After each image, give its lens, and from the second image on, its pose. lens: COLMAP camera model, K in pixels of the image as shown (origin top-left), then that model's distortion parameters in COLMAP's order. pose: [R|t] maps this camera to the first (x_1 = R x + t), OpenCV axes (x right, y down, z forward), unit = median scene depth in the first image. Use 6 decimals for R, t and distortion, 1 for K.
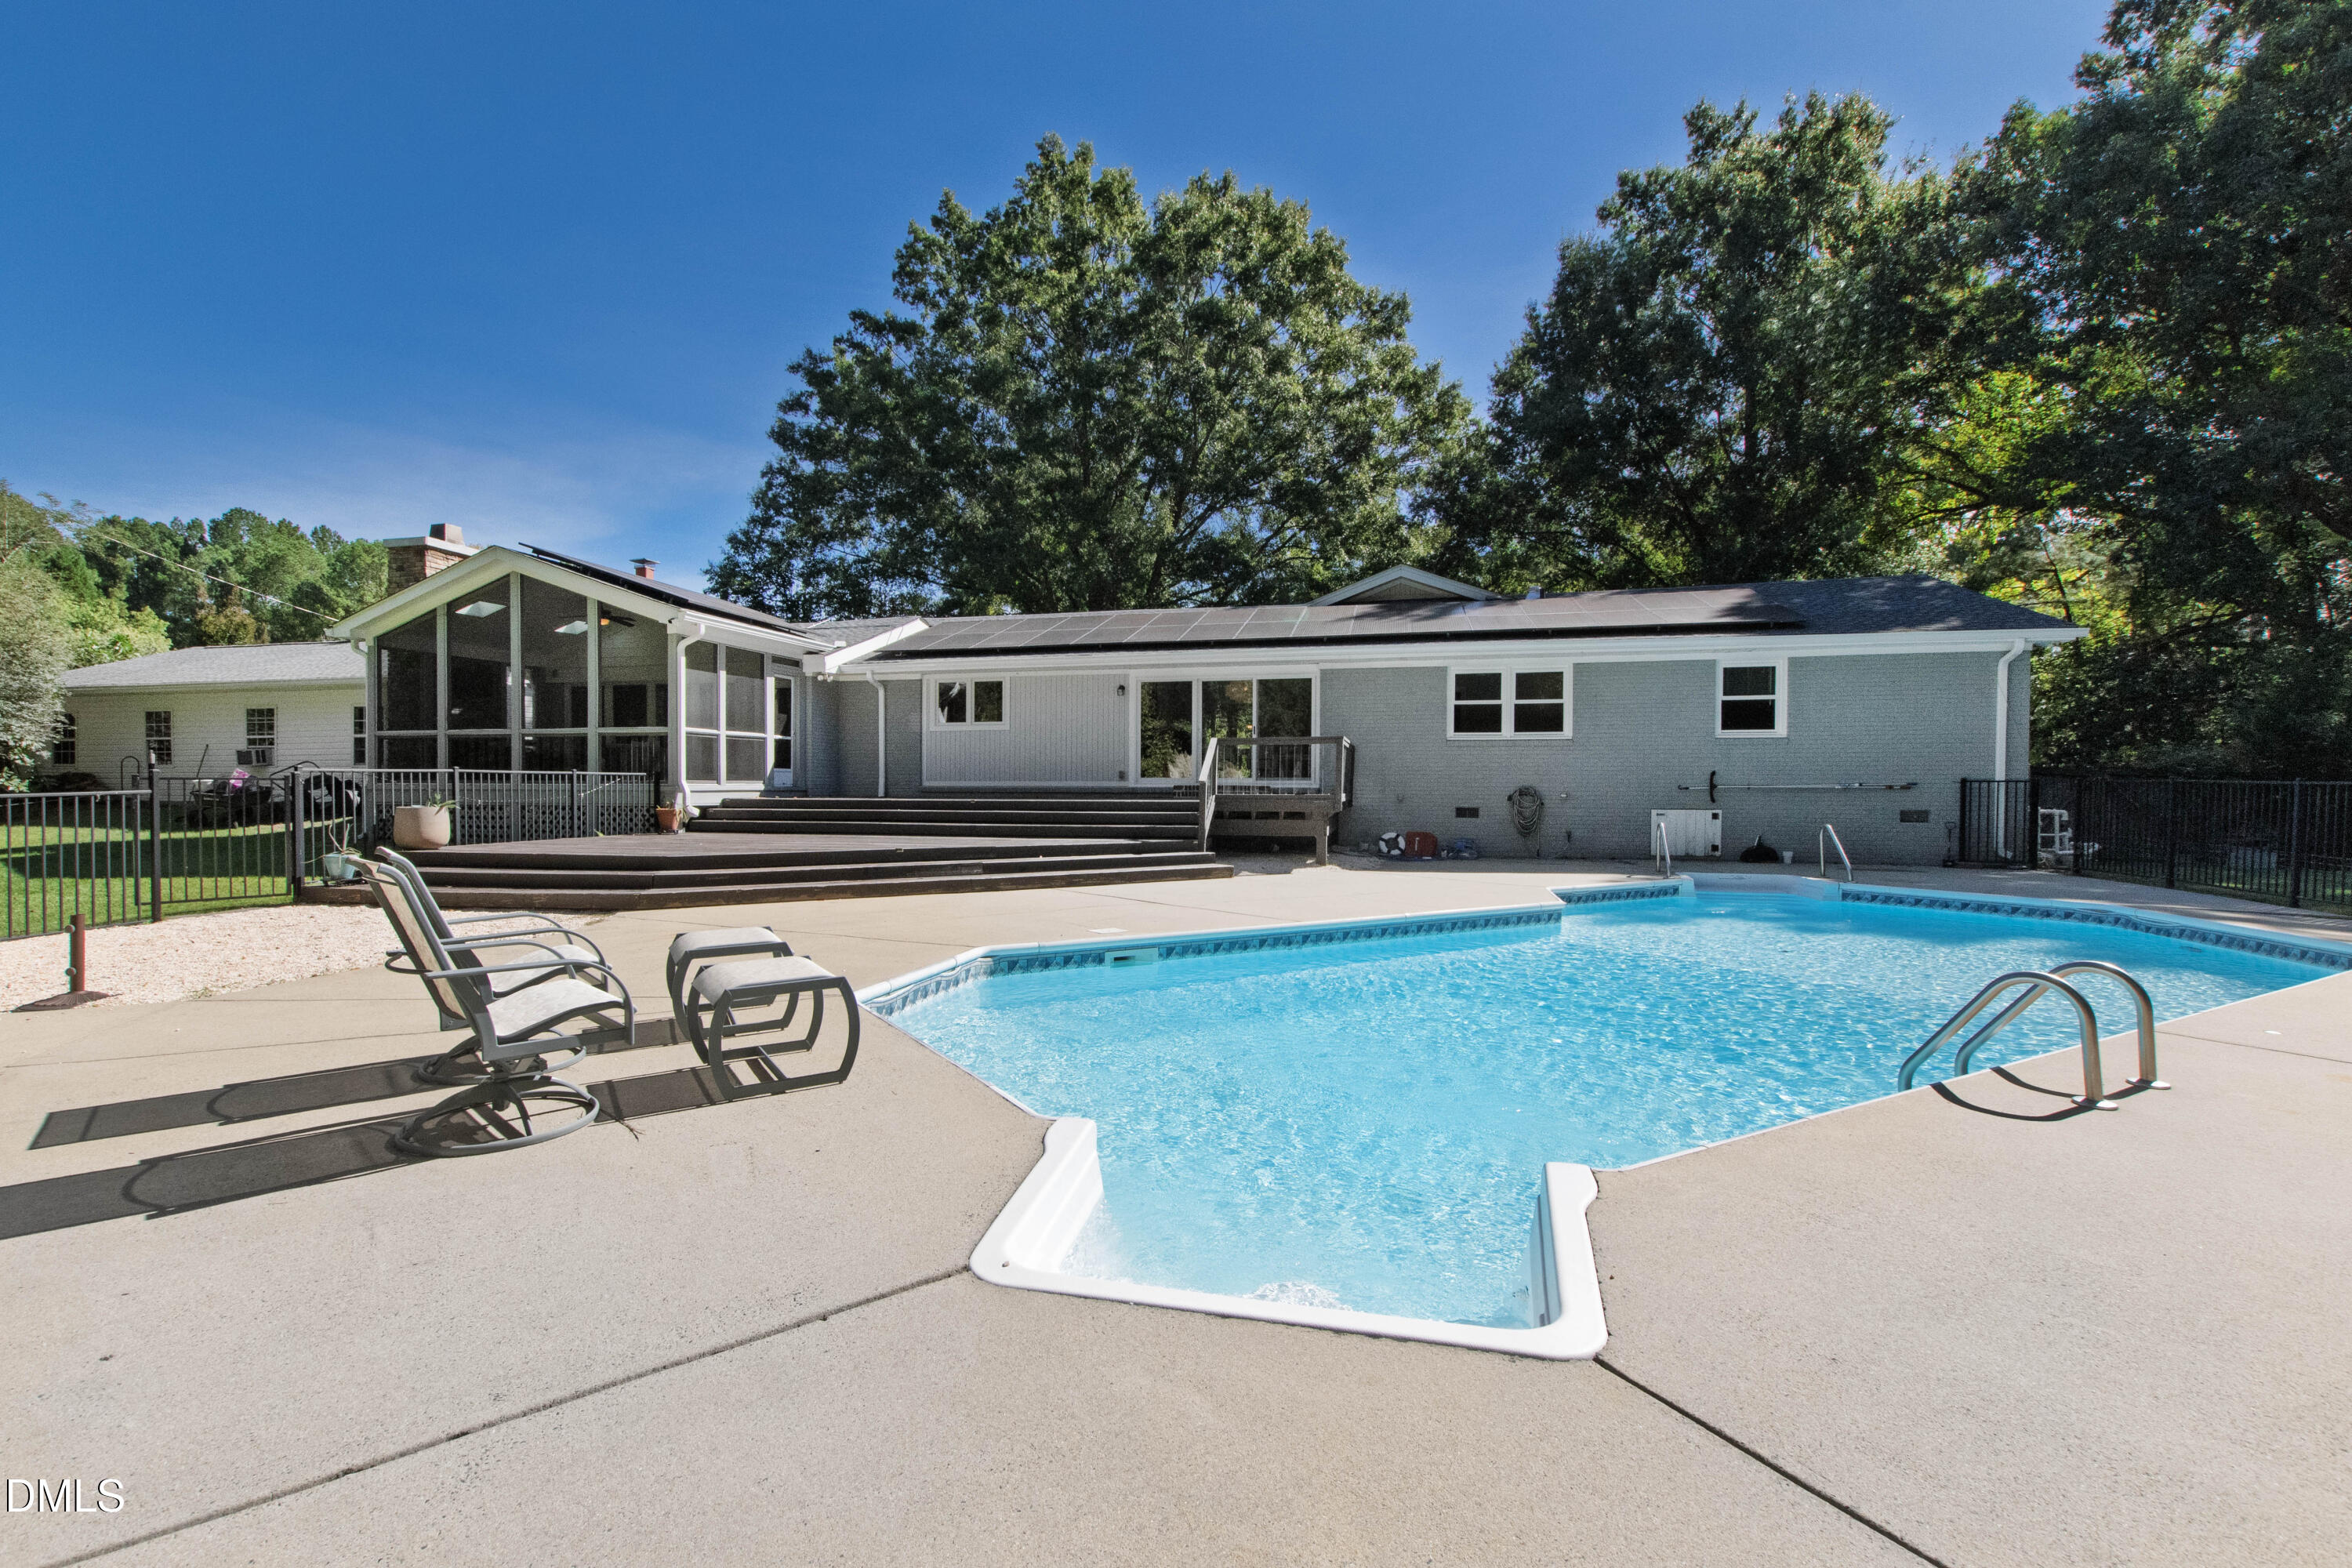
lens RADIAL K [[1113.5, 0, 1126.3], [0, 1113.5, 791.8], [0, 0, 1]] dist [0.027877, 0.000400]
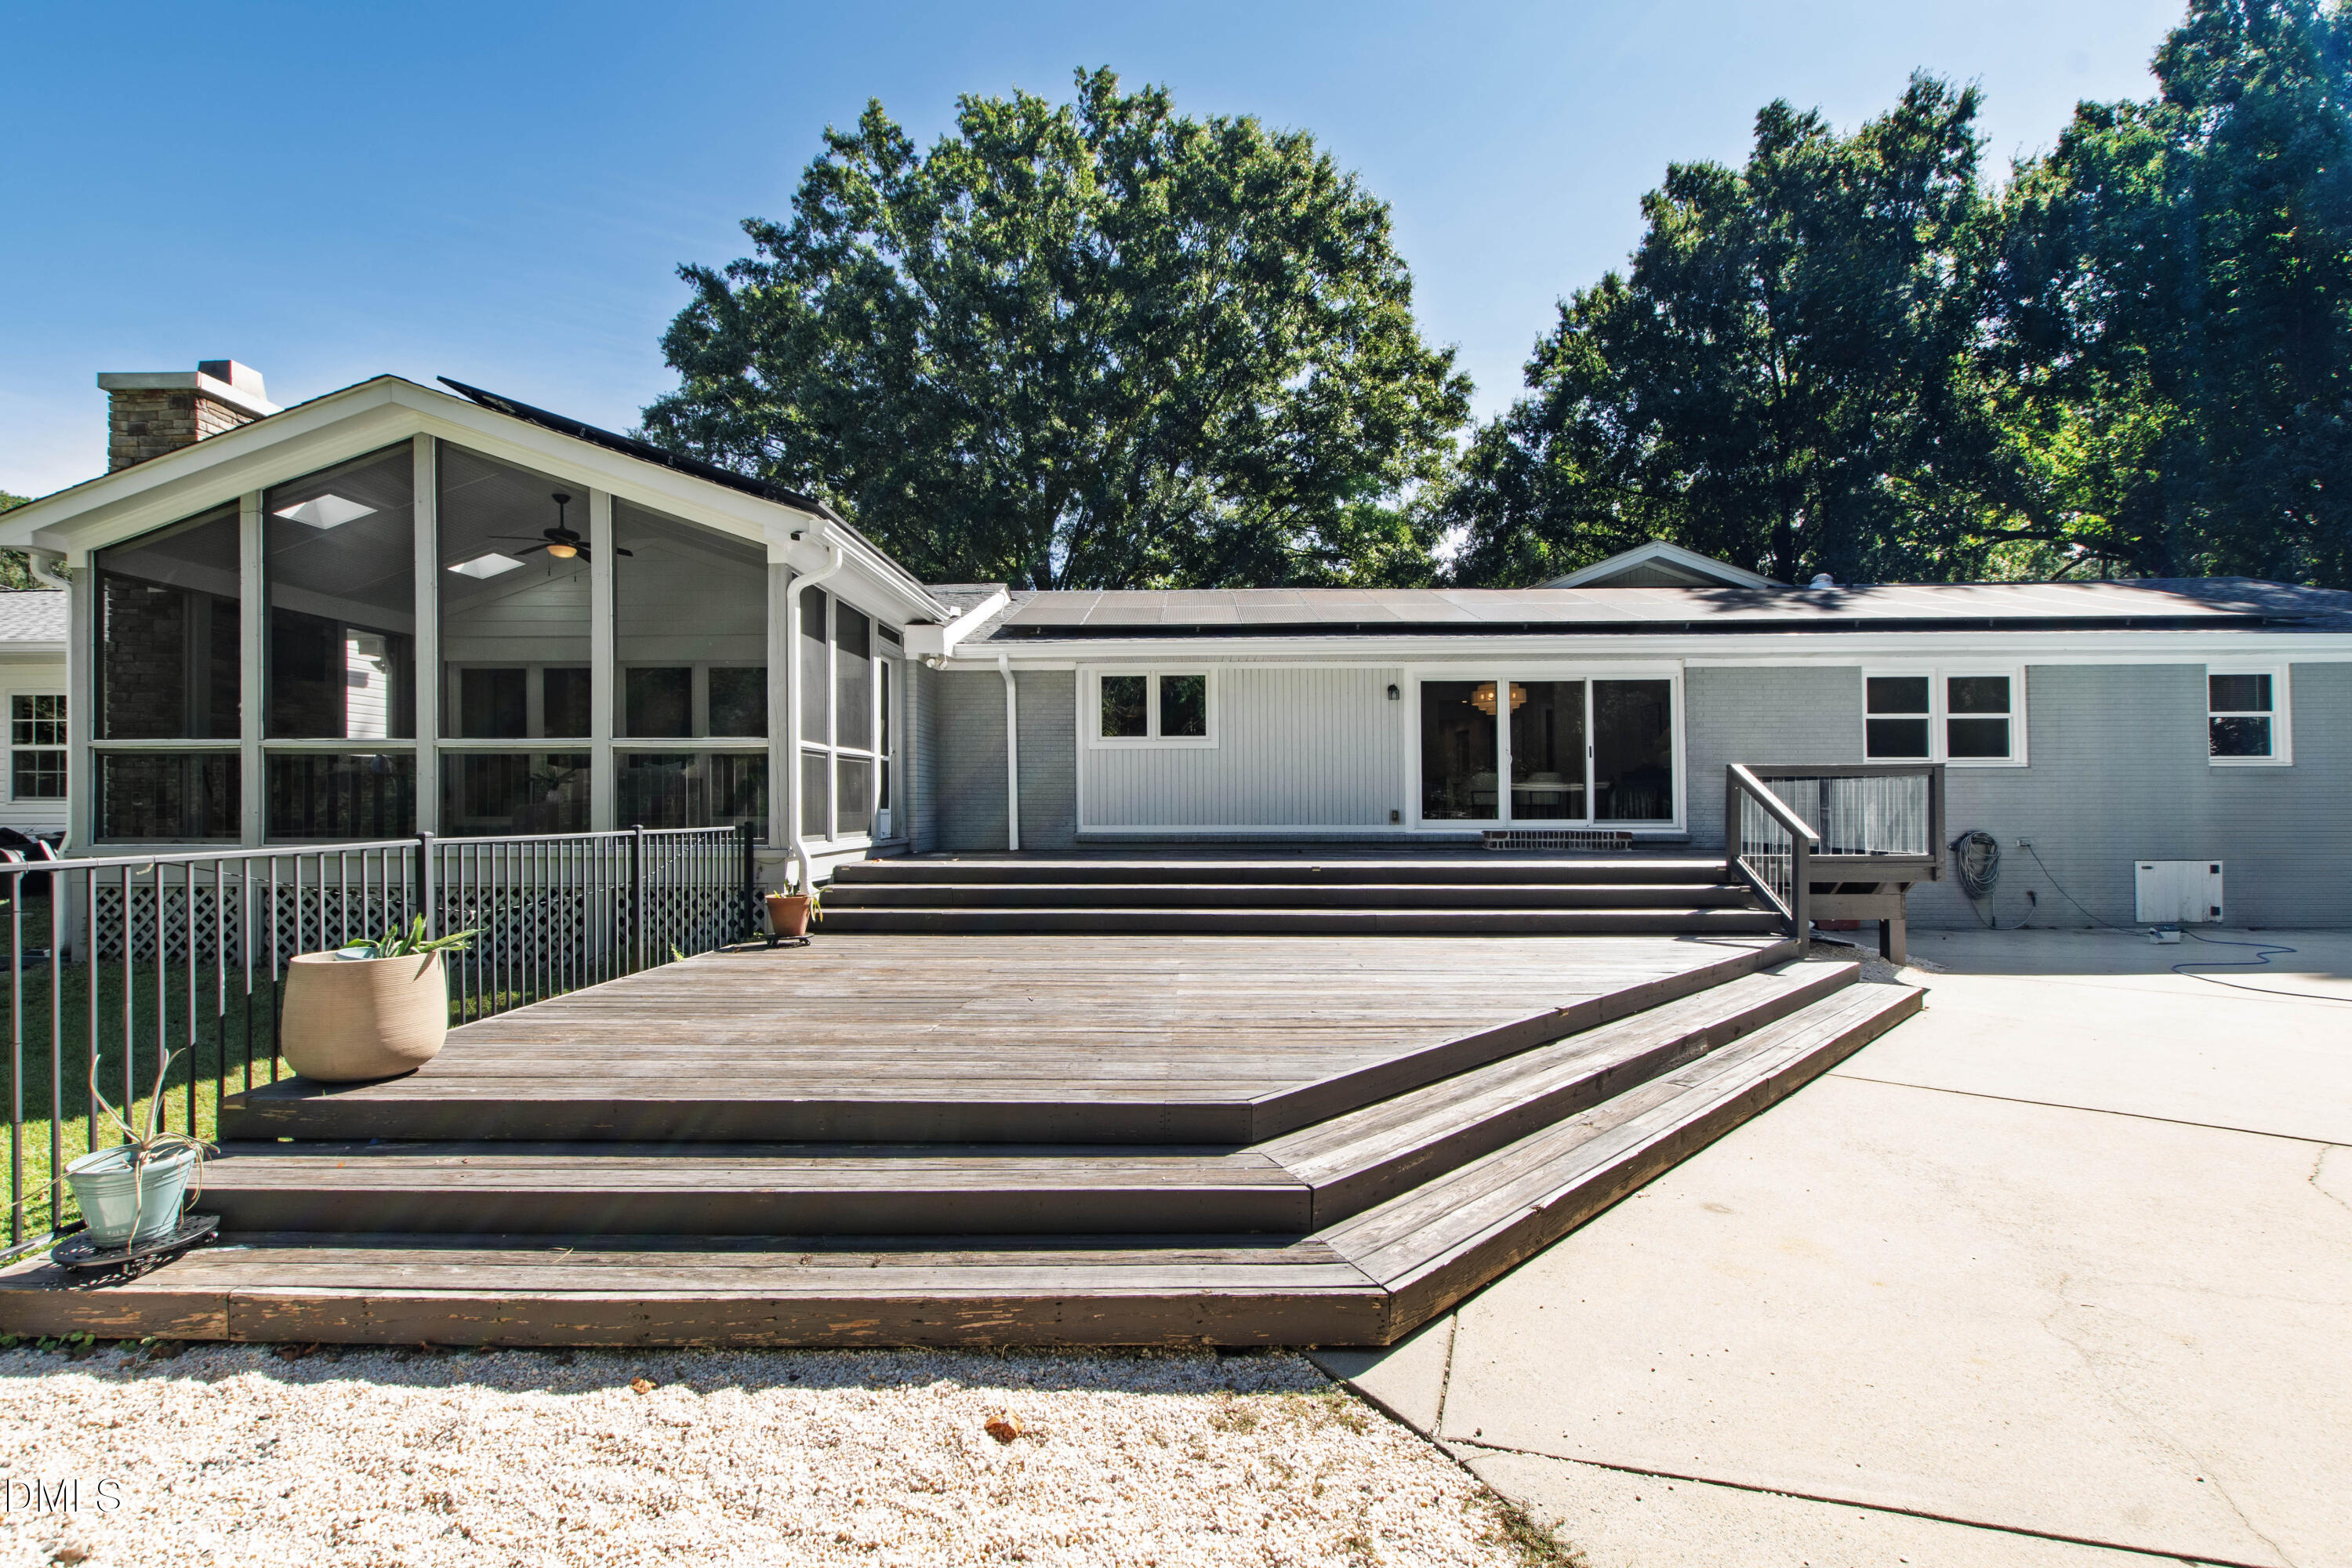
lens RADIAL K [[1072.0, 0, 1152.5], [0, 1072.0, 787.7], [0, 0, 1]] dist [0.016342, -0.001499]
pose [[0.969760, -0.000780, 0.244058, -0.322243], [0.005756, 0.999790, -0.019676, -0.021155], [-0.243991, 0.020486, 0.969561, 0.416473]]
